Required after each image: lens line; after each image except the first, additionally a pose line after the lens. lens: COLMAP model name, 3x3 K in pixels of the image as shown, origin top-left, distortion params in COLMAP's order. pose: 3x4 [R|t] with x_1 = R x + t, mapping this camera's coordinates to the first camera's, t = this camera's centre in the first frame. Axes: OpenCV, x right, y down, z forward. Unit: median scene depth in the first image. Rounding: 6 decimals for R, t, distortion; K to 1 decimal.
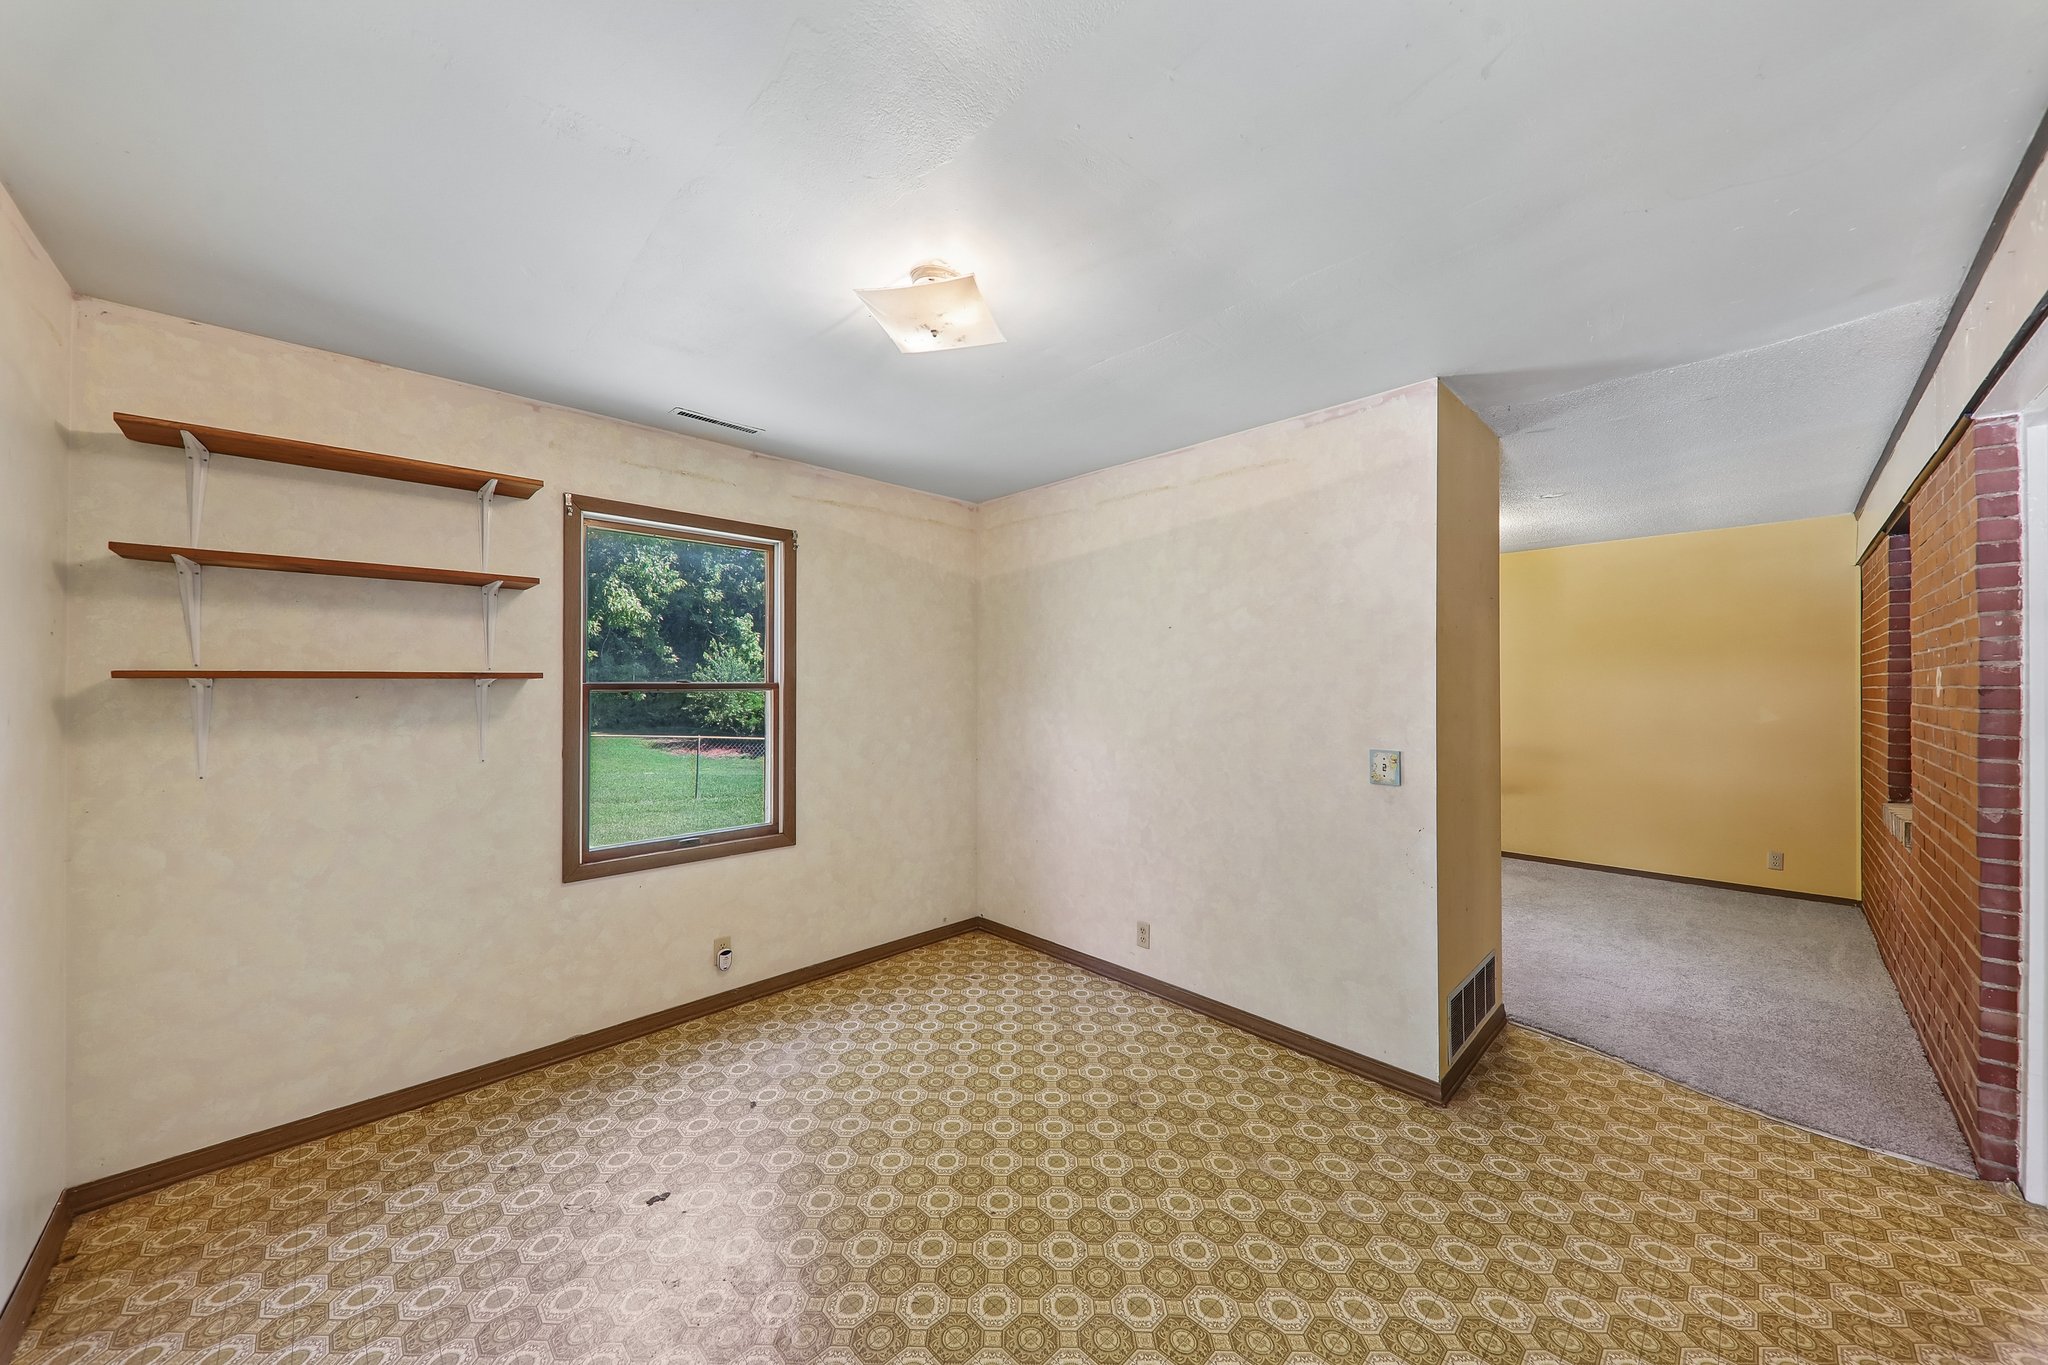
lens RADIAL K [[714.6, 0, 1029.0], [0, 714.6, 672.9], [0, 0, 1]] dist [0.011879, -0.006190]
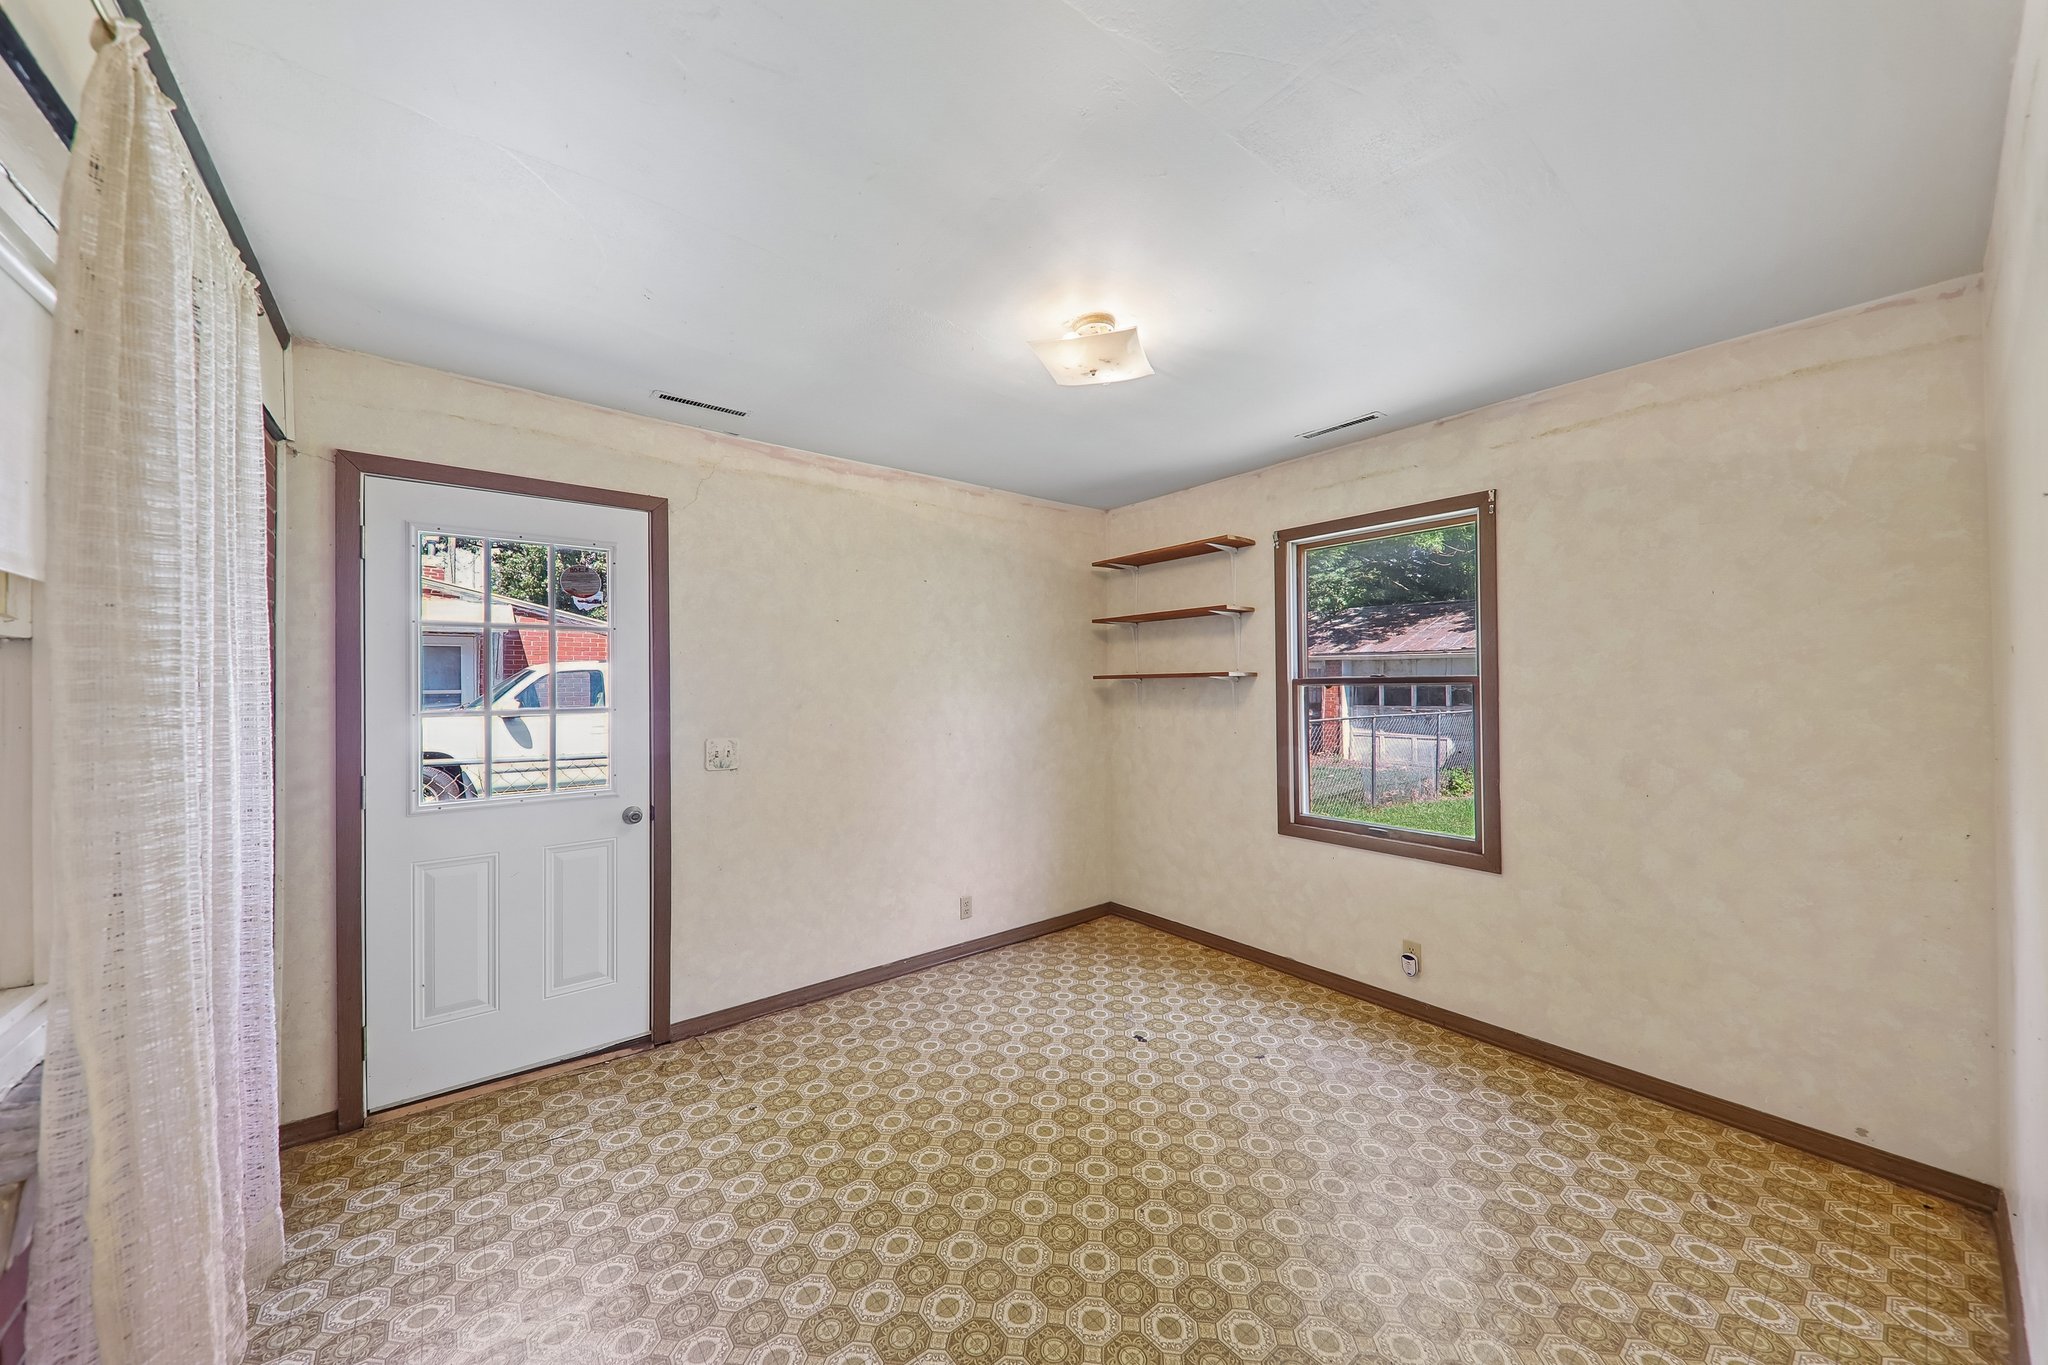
lens RADIAL K [[714.6, 0, 1011.4], [0, 714.6, 679.6], [0, 0, 1]] dist [0.011879, -0.006190]
pose [[-0.122673, -0.002657, -0.992444, 0.644599], [0.027941, 0.999591, -0.006130, 0.008743], [0.992054, -0.028482, -0.122548, 0.642870]]
